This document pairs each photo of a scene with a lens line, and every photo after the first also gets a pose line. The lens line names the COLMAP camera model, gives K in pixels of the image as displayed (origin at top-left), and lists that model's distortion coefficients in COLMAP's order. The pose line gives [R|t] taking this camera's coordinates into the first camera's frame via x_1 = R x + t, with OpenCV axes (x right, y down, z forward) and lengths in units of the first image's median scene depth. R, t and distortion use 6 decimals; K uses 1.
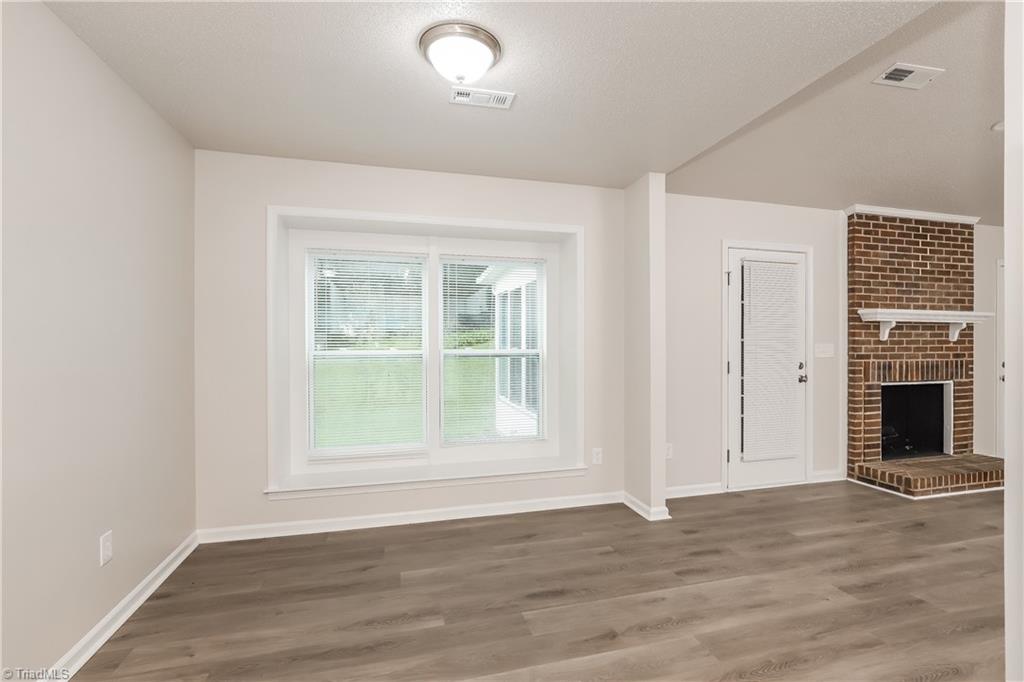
lens RADIAL K [[462.0, 0, 512.7], [0, 462.0, 342.8], [0, 0, 1]] dist [-0.004352, 0.001502]
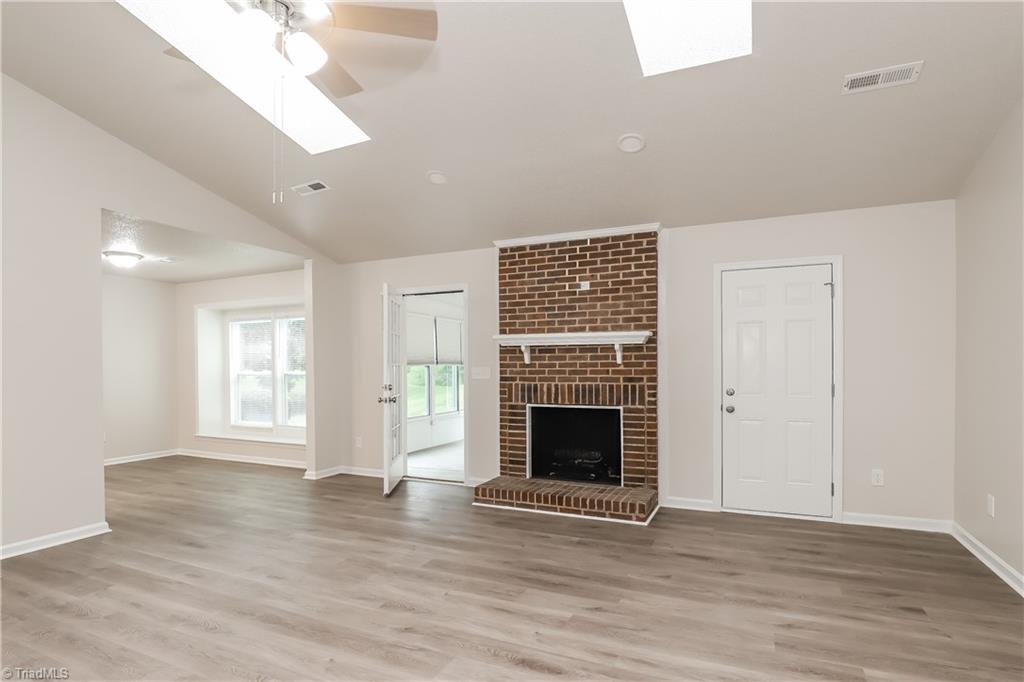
lens RADIAL K [[462.0, 0, 493.1], [0, 462.0, 369.8], [0, 0, 1]] dist [-0.004352, 0.001502]
pose [[0.784360, 0.001441, -0.620305, 1.366602], [0.002880, 0.999978, 0.005964, 0.002152], [0.620300, -0.006464, 0.784338, 0.119164]]
